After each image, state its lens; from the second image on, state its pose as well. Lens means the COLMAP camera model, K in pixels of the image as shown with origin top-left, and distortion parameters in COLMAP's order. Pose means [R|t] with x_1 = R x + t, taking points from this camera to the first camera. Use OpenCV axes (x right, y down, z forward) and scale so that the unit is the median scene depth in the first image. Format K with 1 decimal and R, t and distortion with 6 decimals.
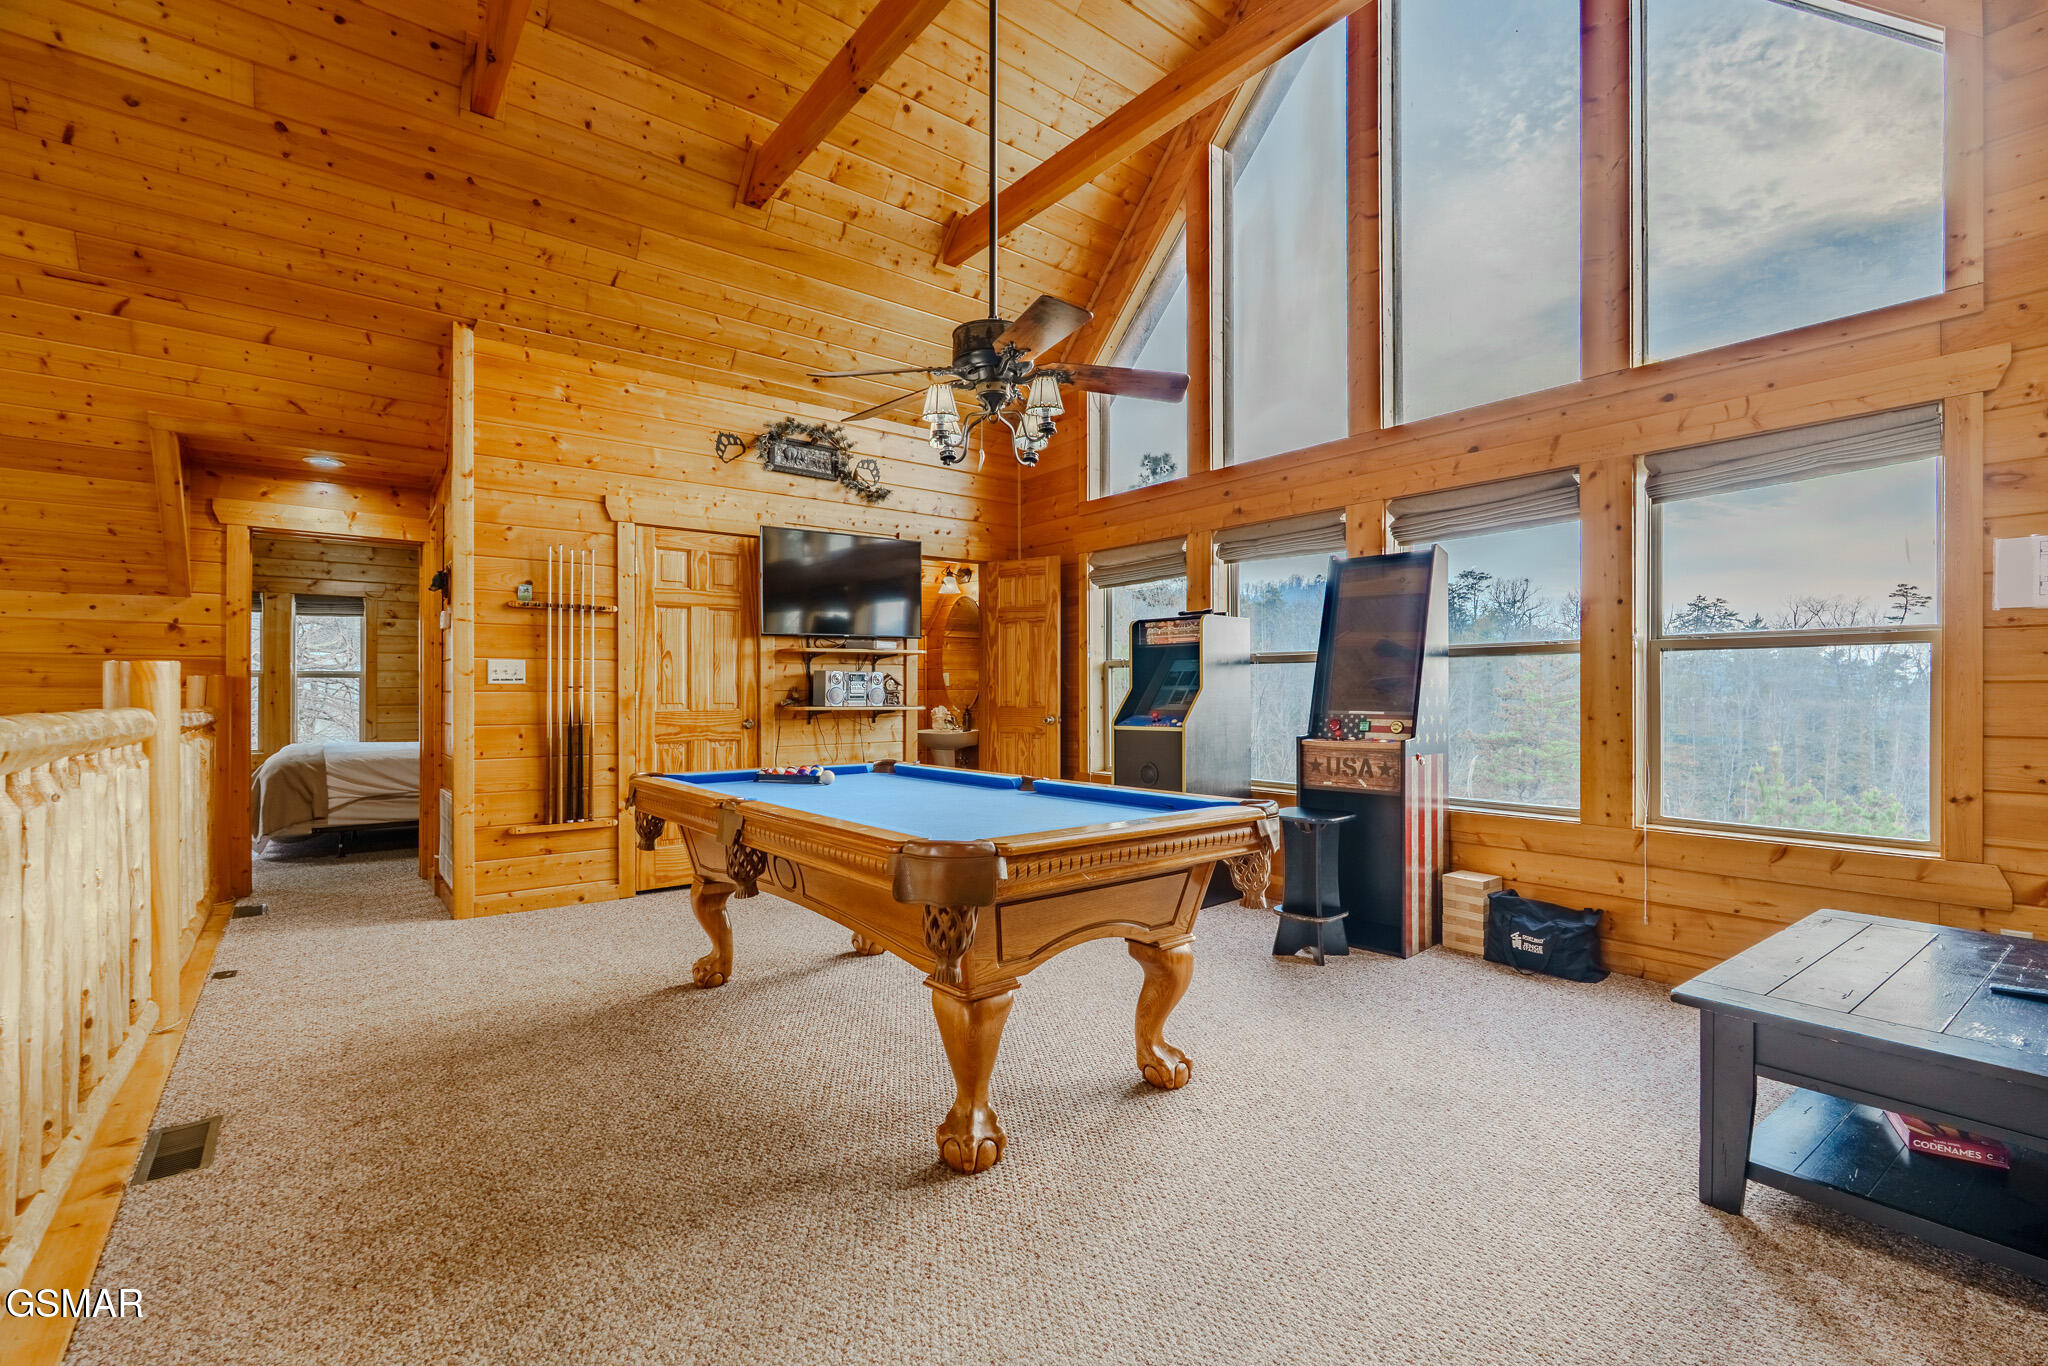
lens RADIAL K [[906.7, 0, 1018.0], [0, 906.7, 692.5], [0, 0, 1]] dist [-0.004983, 0.000564]
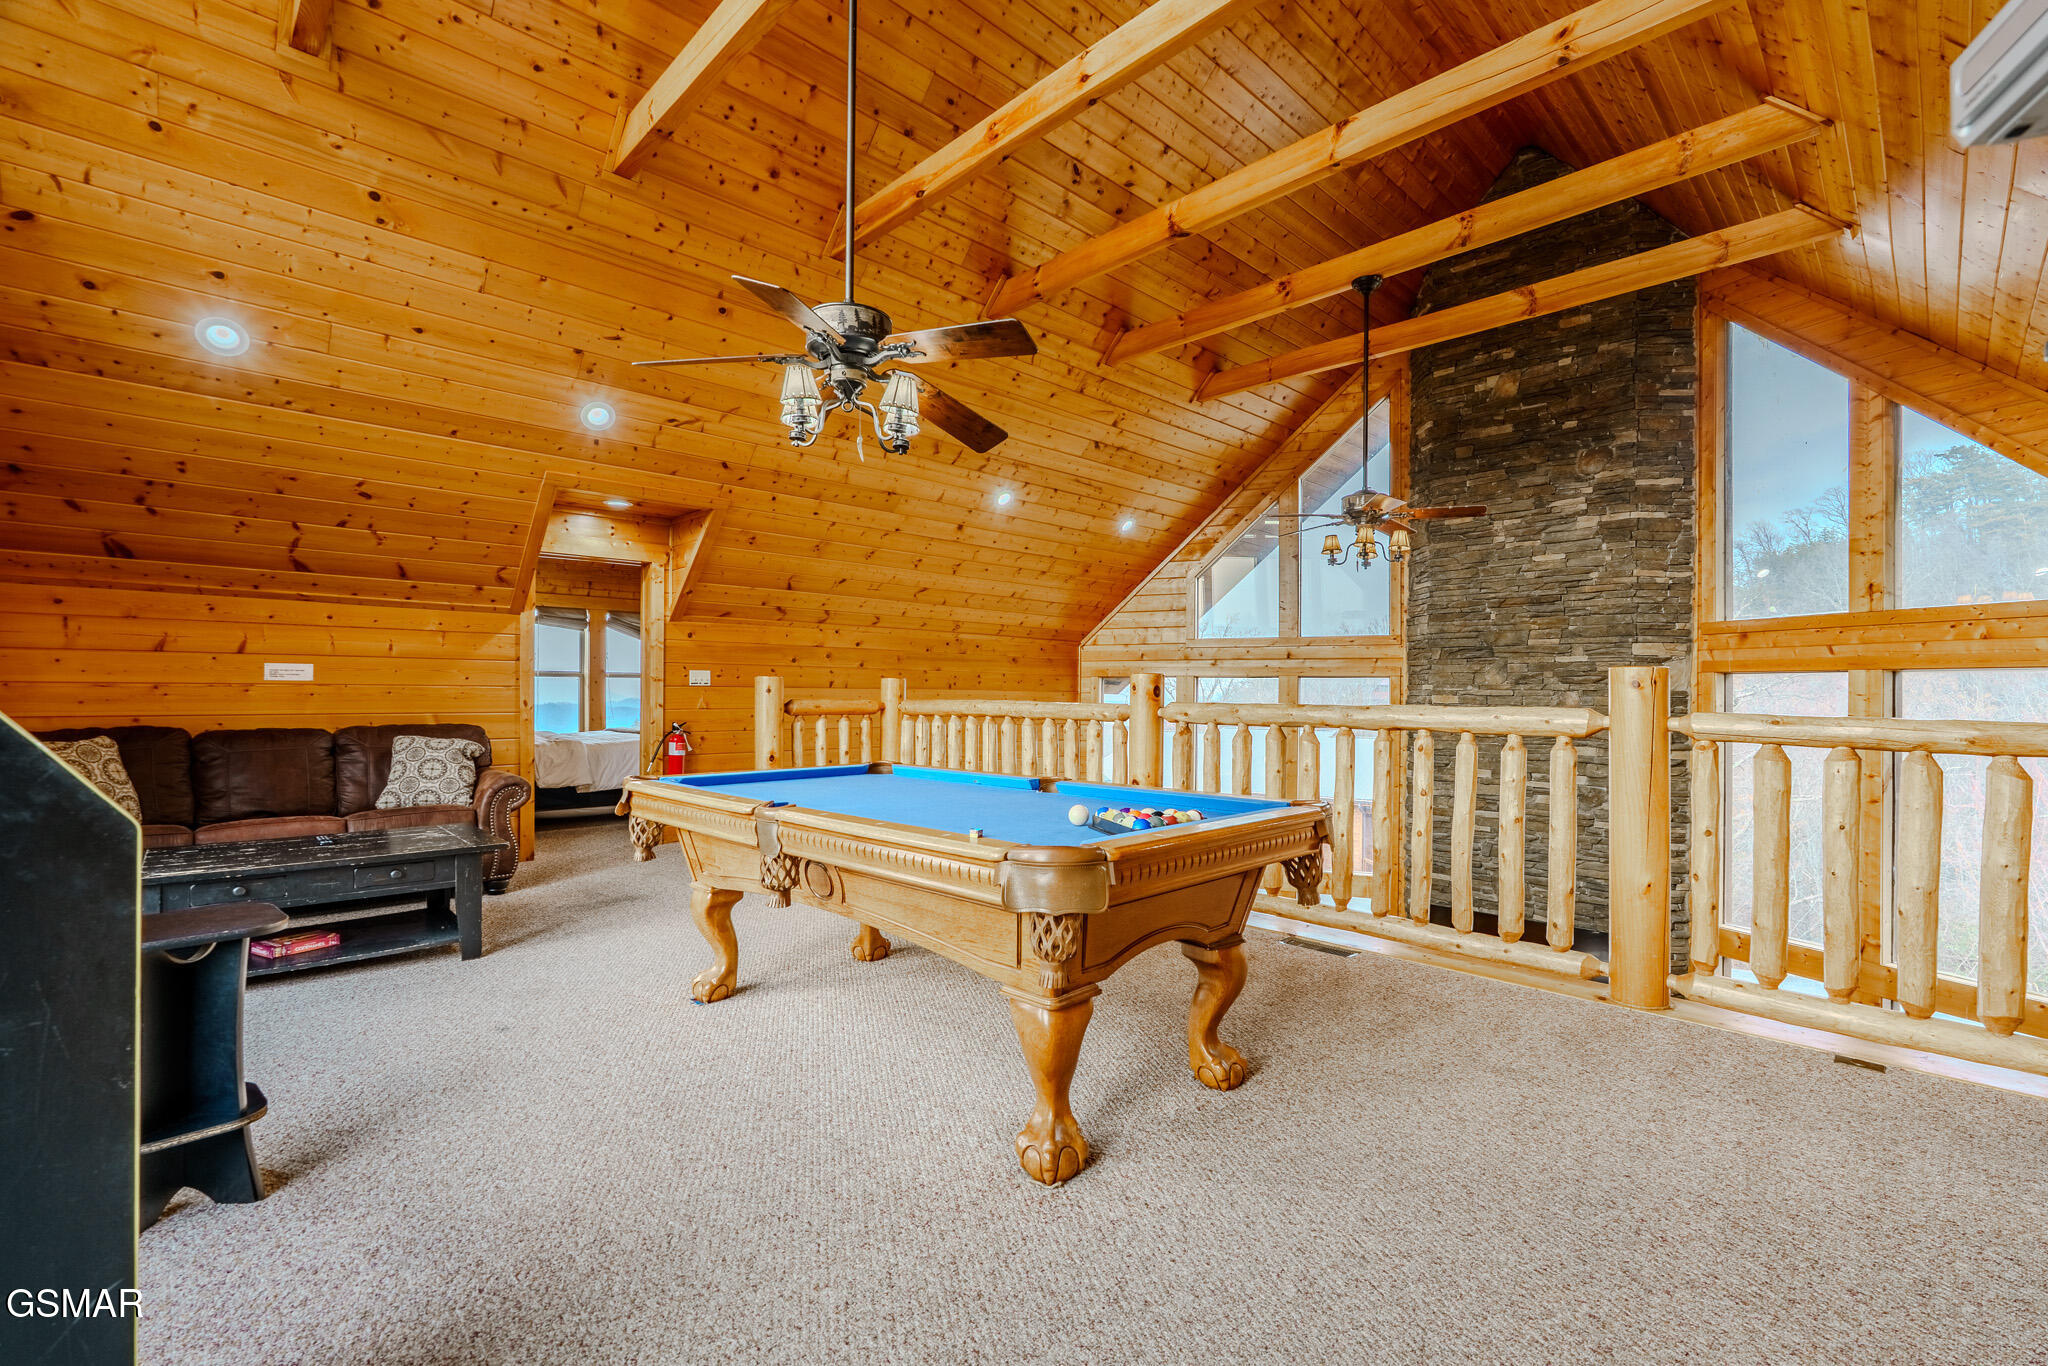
lens RADIAL K [[906.7, 0, 1027.2], [0, 906.7, 688.9], [0, 0, 1]] dist [-0.004983, 0.000564]
pose [[-0.992610, -0.003102, -0.121305, -0.092619], [-0.002450, 0.999982, -0.005525, 0.000850], [0.121320, -0.005187, -0.992600, 1.895333]]
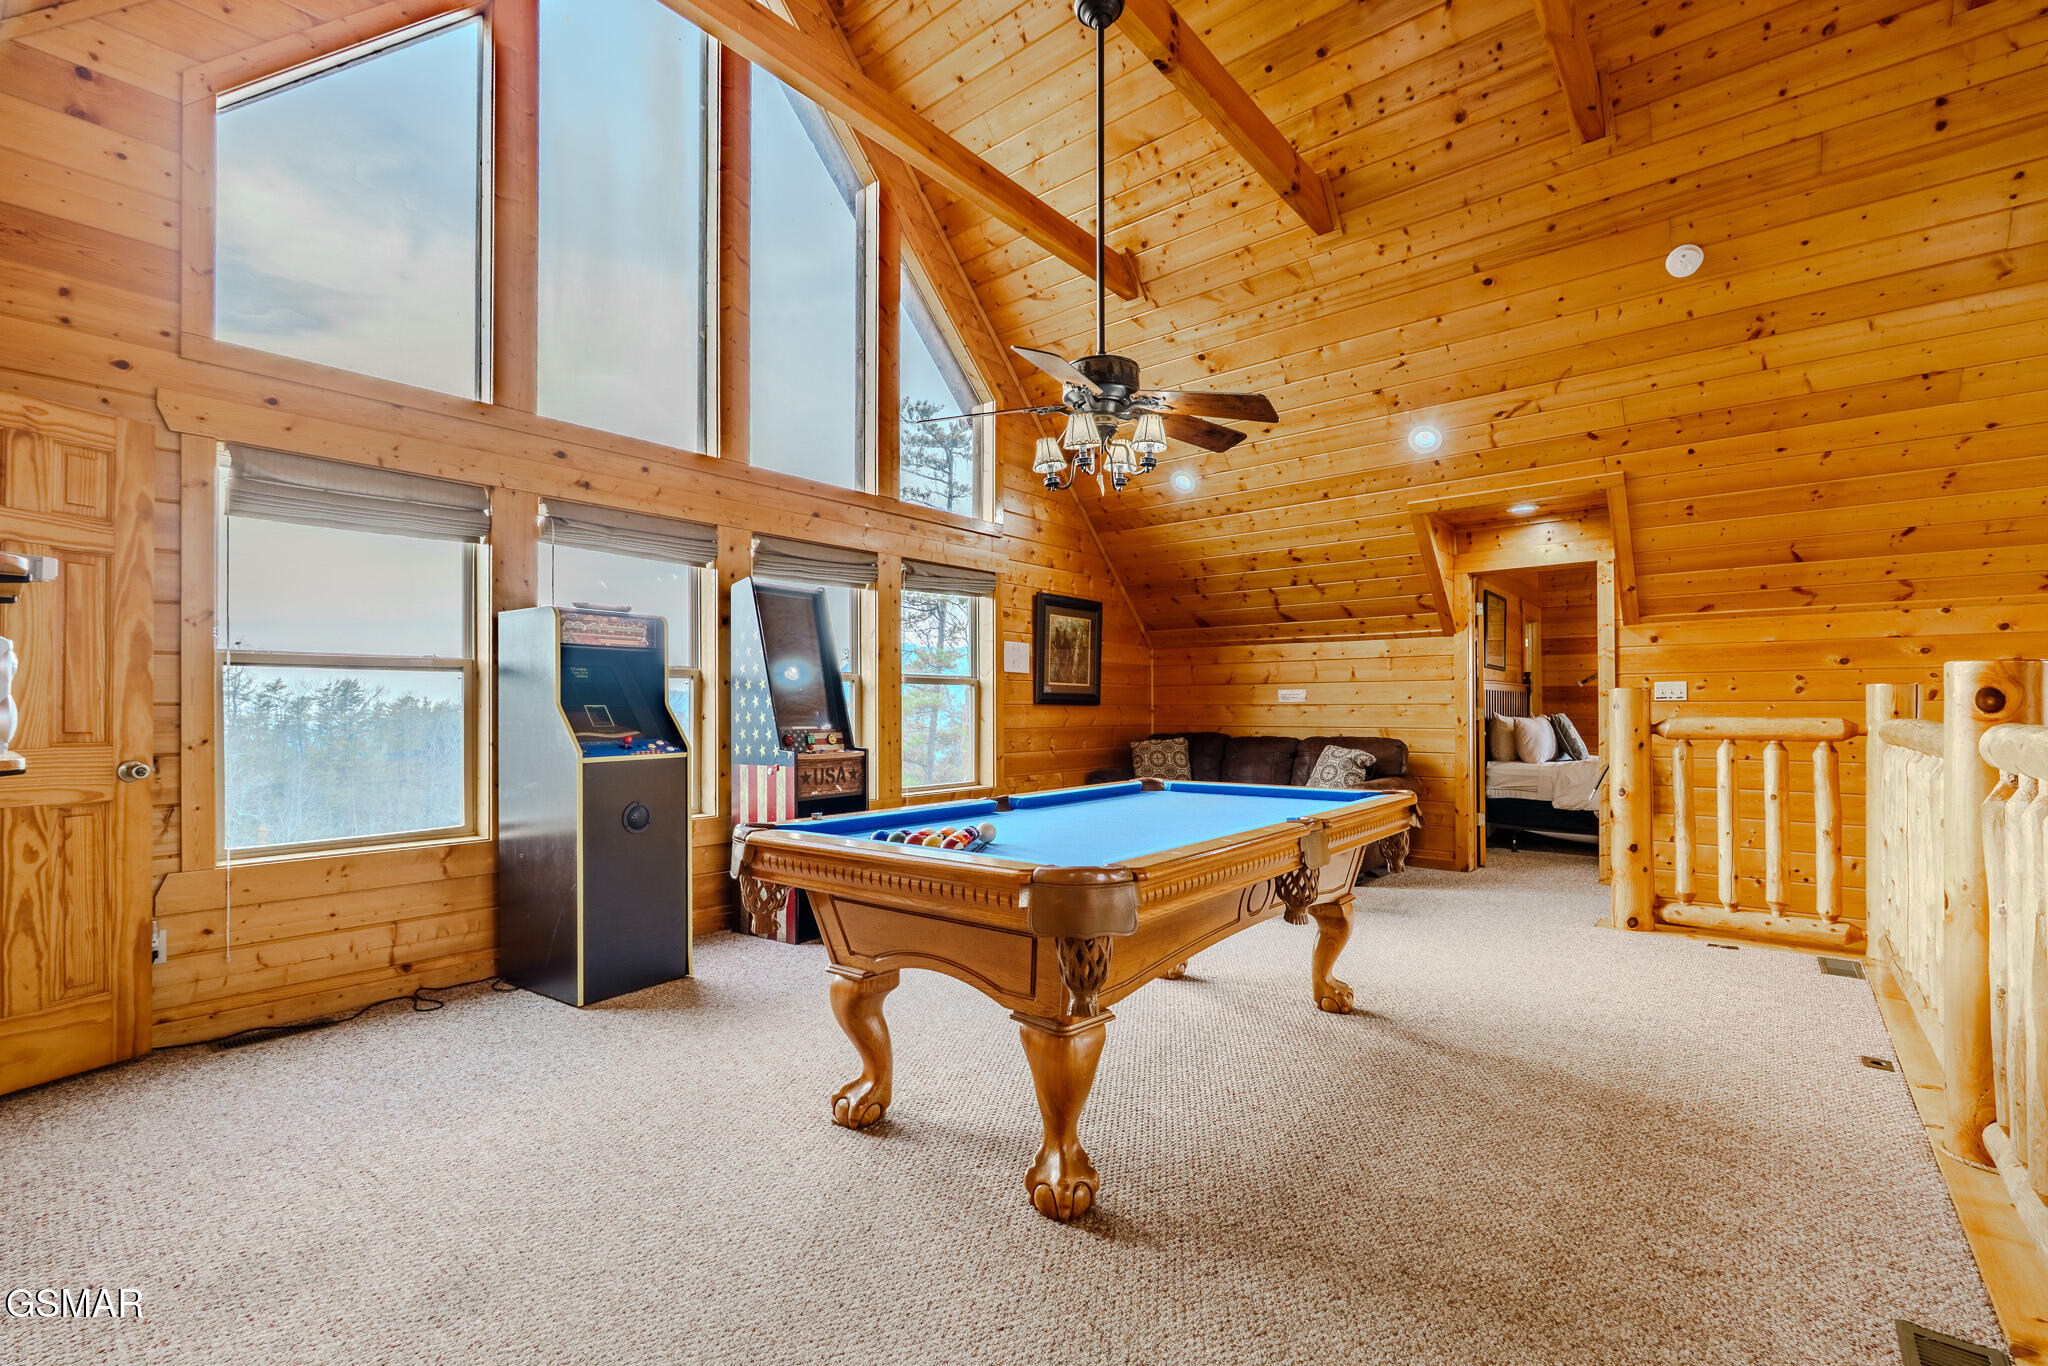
lens RADIAL K [[906.7, 0, 1025.3], [0, 906.7, 699.9], [0, 0, 1]] dist [-0.004983, 0.000564]
pose [[-0.218877, 0.013096, 0.975665, -0.991478], [0.001376, 0.999913, -0.013113, 0.003121], [-0.975752, -0.001528, -0.218876, 1.260528]]
